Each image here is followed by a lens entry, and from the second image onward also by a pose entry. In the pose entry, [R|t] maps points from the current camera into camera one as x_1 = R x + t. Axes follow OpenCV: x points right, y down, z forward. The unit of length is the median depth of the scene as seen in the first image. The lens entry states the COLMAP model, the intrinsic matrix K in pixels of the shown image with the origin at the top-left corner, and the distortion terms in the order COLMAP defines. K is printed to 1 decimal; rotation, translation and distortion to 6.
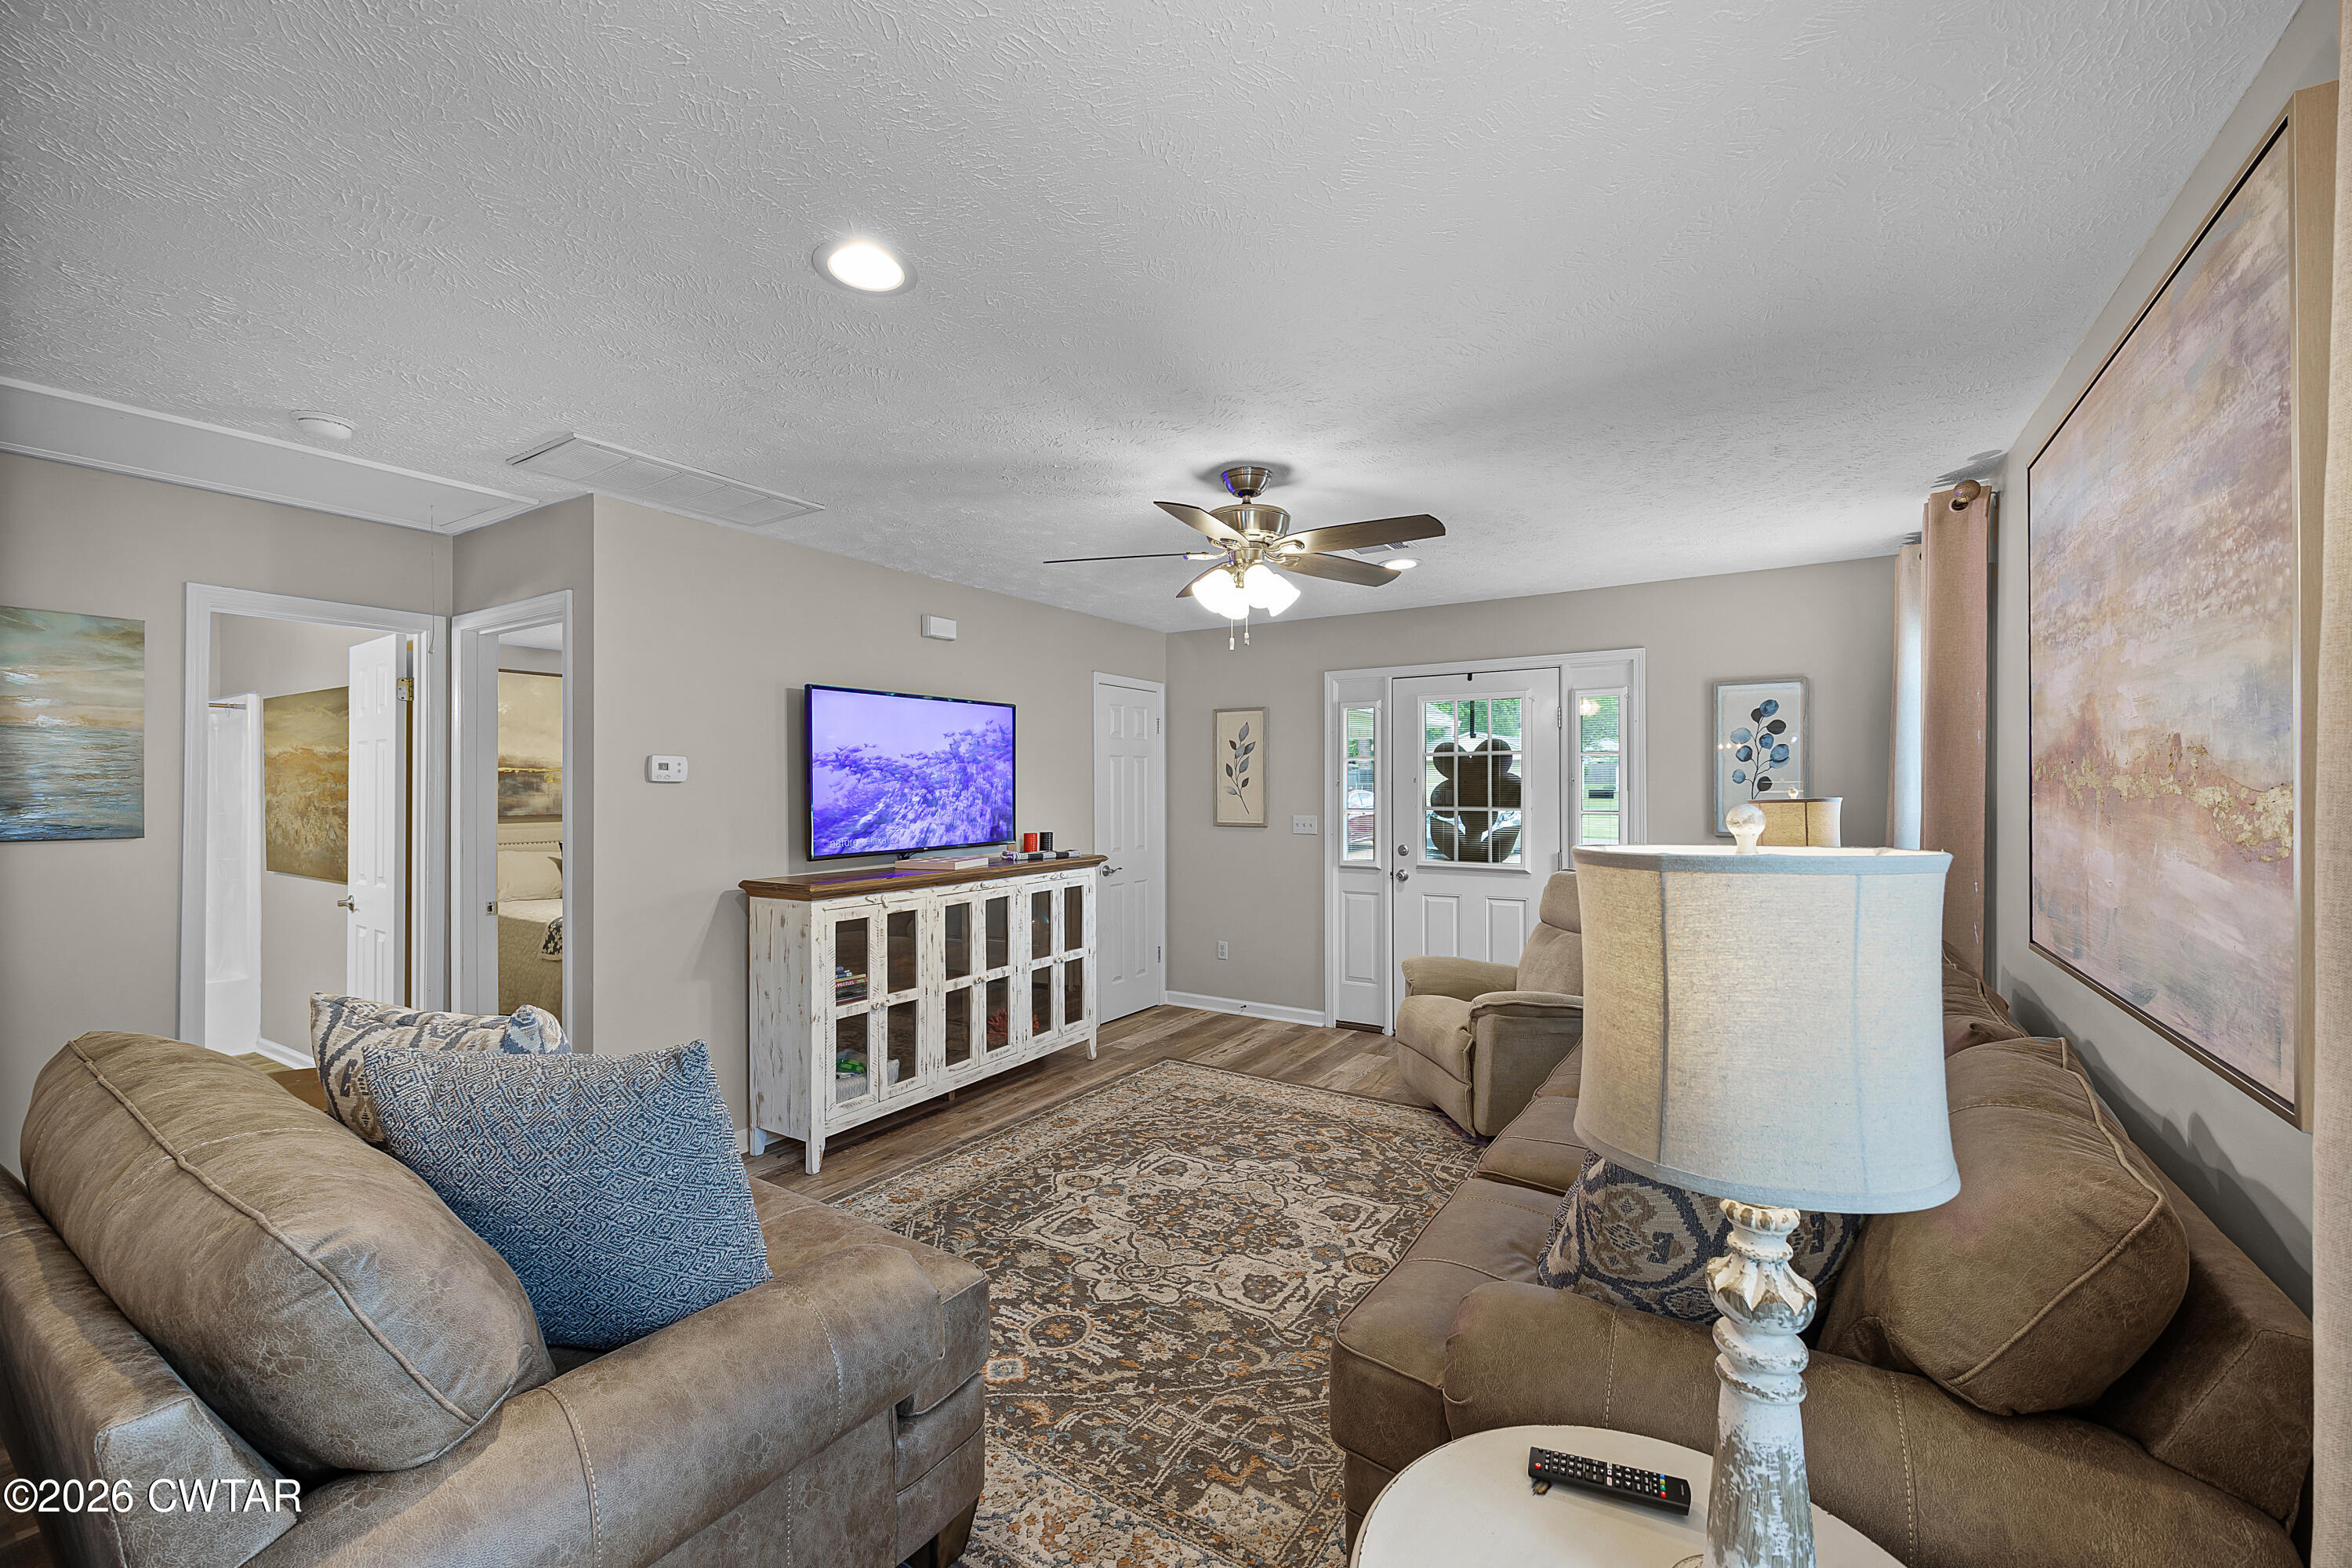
lens RADIAL K [[951.5, 0, 1189.7], [0, 951.5, 791.0], [0, 0, 1]] dist [0.001167, -0.000415]
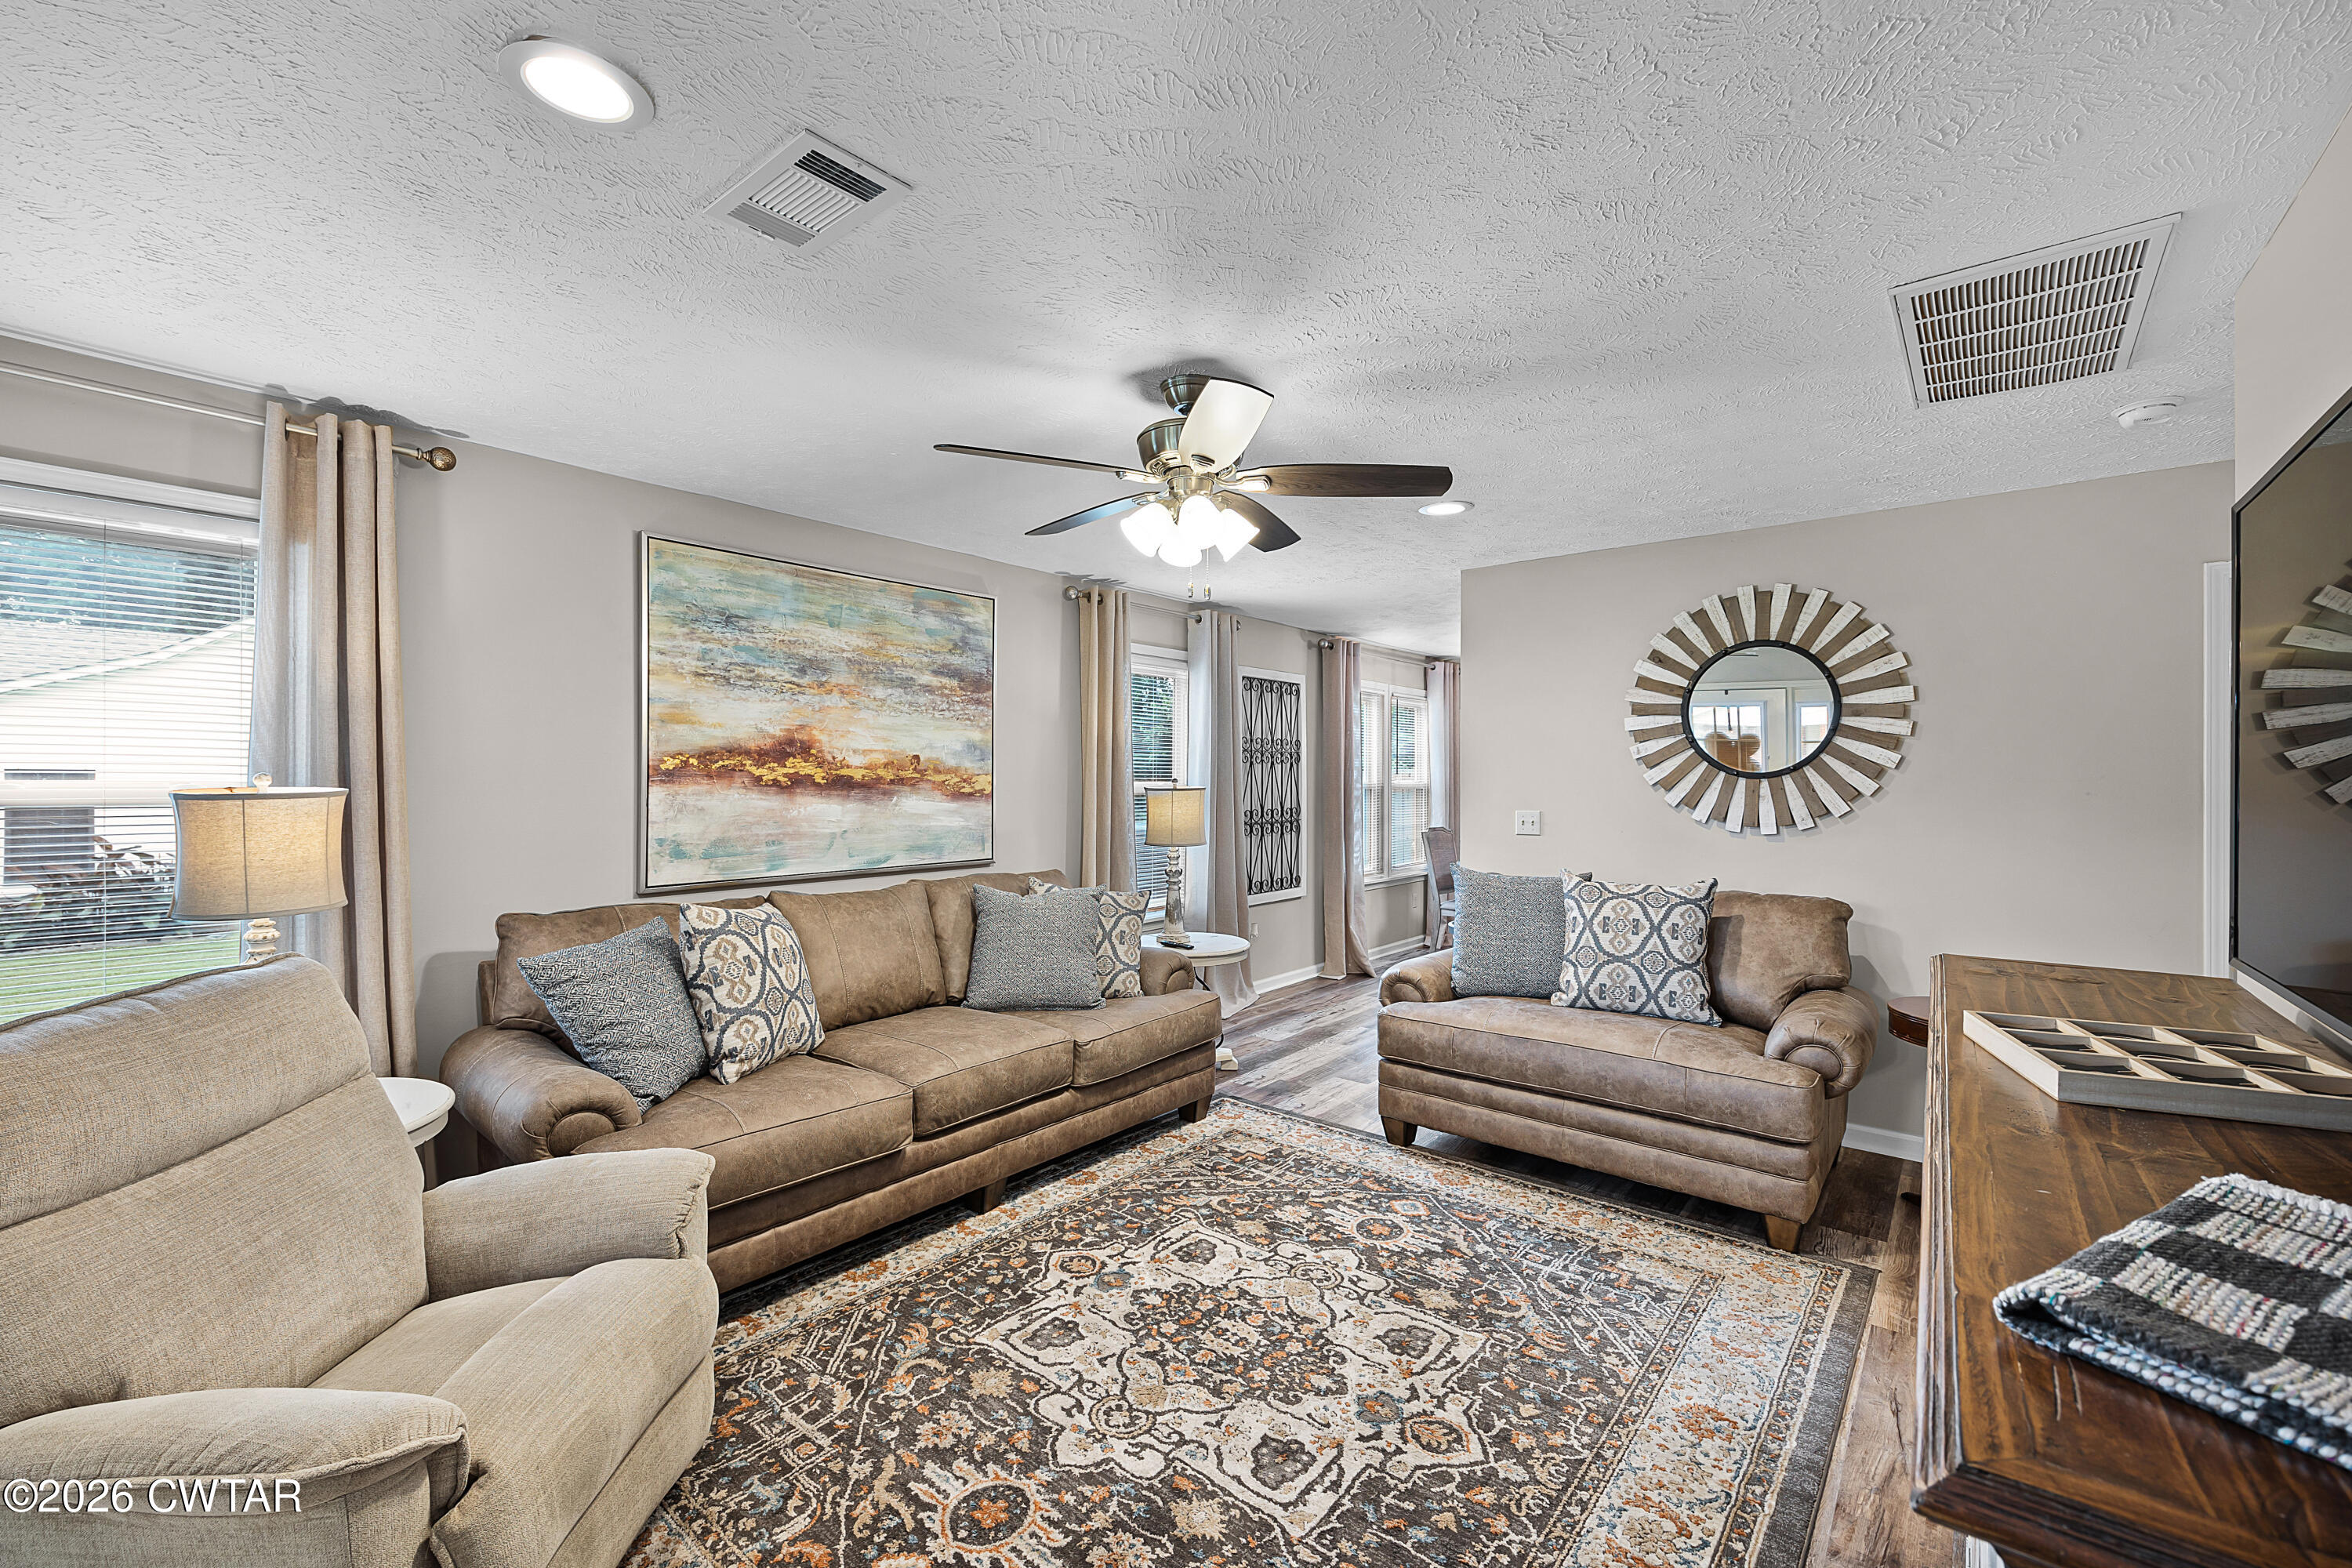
lens RADIAL K [[951.5, 0, 1190.7], [0, 951.5, 777.2], [0, 0, 1]] dist [0.001167, -0.000415]
pose [[-0.992478, -0.002177, 0.122402, -0.033022], [-0.002055, 0.999997, 0.001126, -0.001750], [-0.122405, 0.000866, -0.992480, 1.526078]]
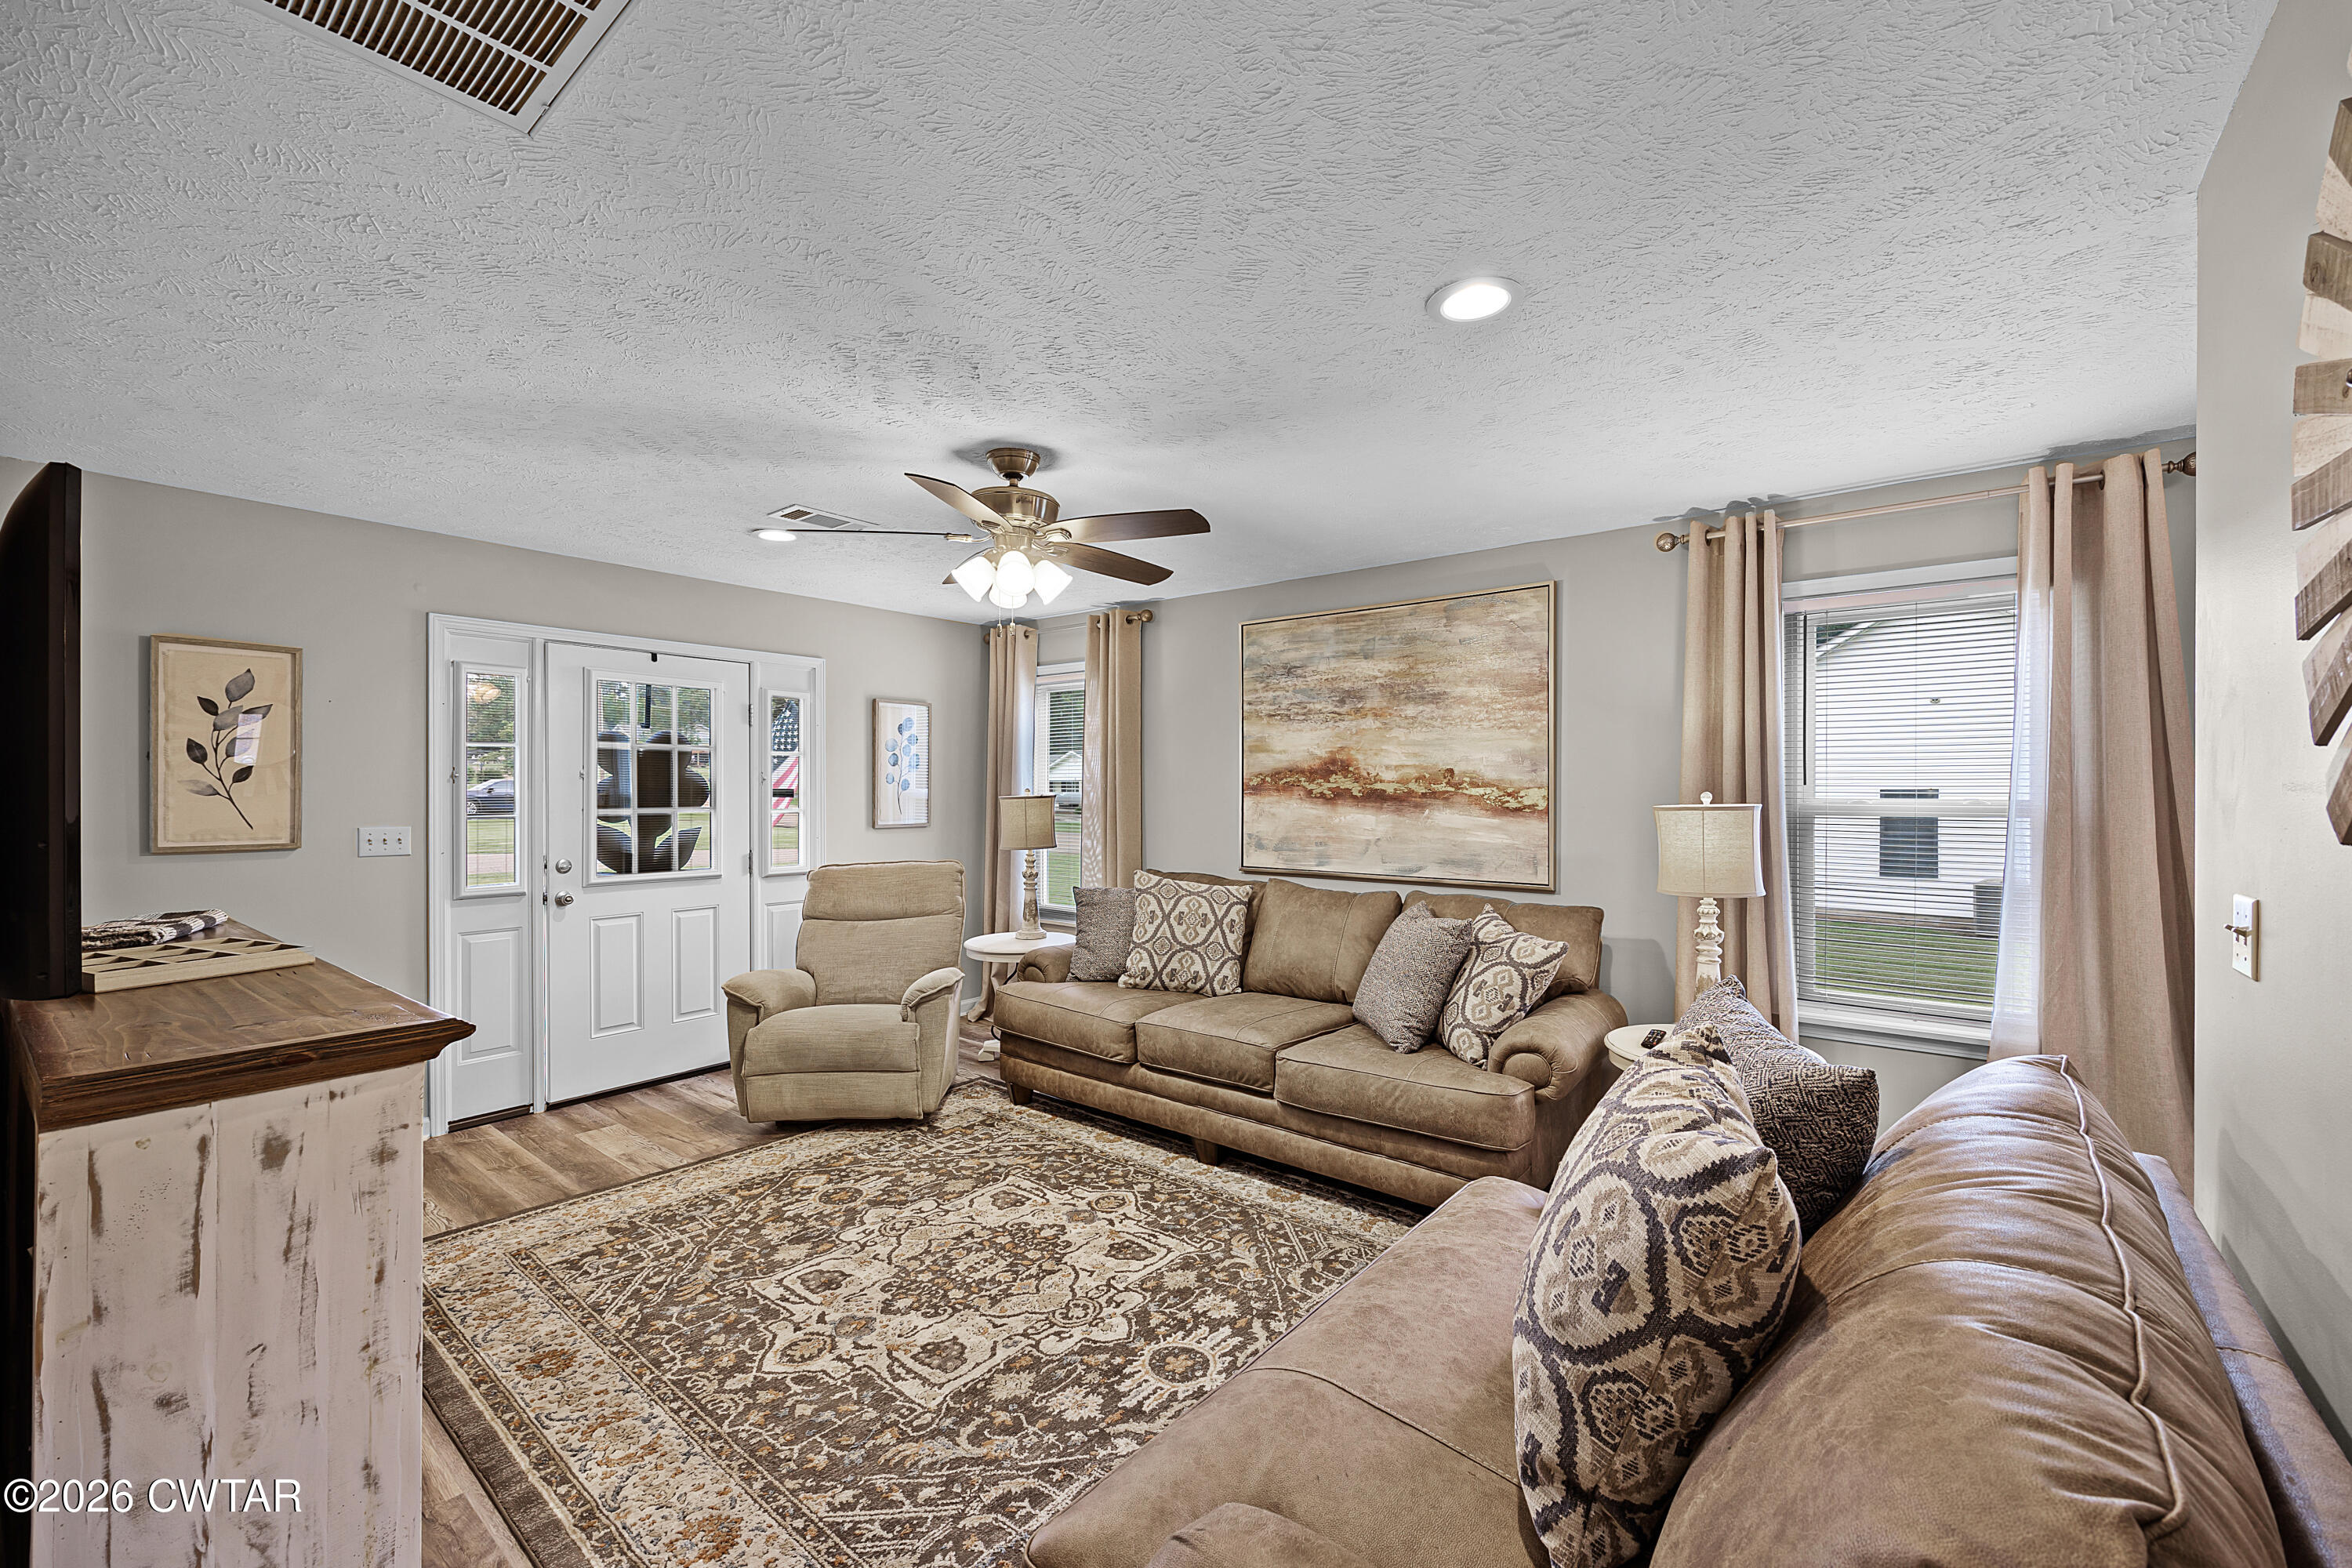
lens RADIAL K [[951.5, 0, 1185.9], [0, 951.5, 792.6], [0, 0, 1]] dist [0.001167, -0.000415]
pose [[0.105124, -0.000636, 0.994459, -0.737020], [-0.000956, 0.999999, 0.000741, 0.002035], [-0.994459, -0.001029, 0.105123, 0.616267]]
